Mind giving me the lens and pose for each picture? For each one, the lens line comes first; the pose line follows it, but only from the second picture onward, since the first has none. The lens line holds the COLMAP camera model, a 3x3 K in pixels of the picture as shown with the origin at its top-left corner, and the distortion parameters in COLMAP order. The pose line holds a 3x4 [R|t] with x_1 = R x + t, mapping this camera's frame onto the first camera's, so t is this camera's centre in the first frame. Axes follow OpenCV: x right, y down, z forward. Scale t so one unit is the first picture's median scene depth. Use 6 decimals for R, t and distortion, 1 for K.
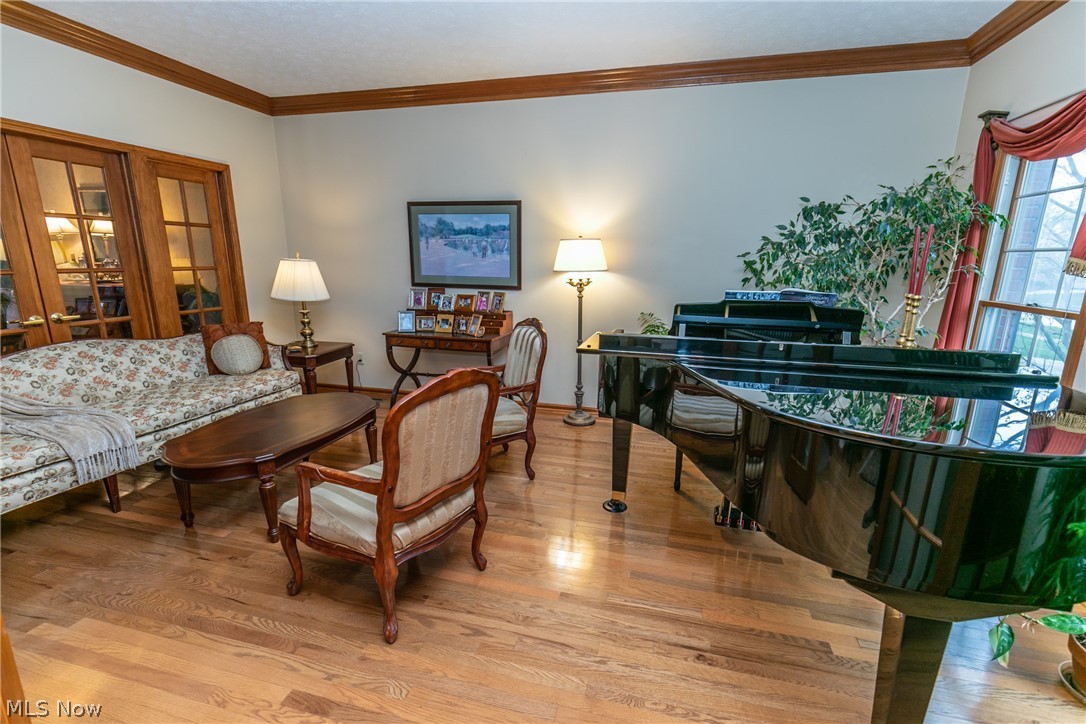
lens RADIAL K [[481.0, 0, 538.3], [0, 481.0, 367.7], [0, 0, 1]] dist [0.000708, 0.000175]
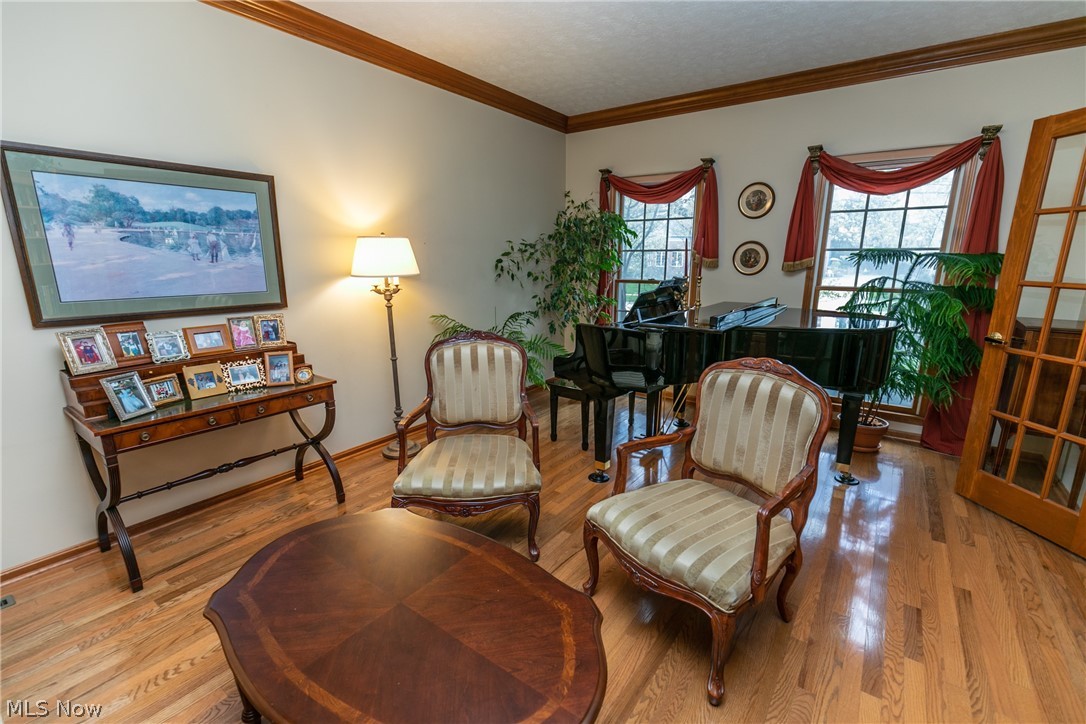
lens RADIAL K [[481.0, 0, 538.3], [0, 481.0, 367.7], [0, 0, 1]] dist [0.000708, 0.000175]
pose [[0.362300, -0.222860, 0.905026, -0.546602], [0.215614, 0.964696, 0.151238, -0.105613], [-0.906779, 0.140343, 0.397561, 0.414515]]
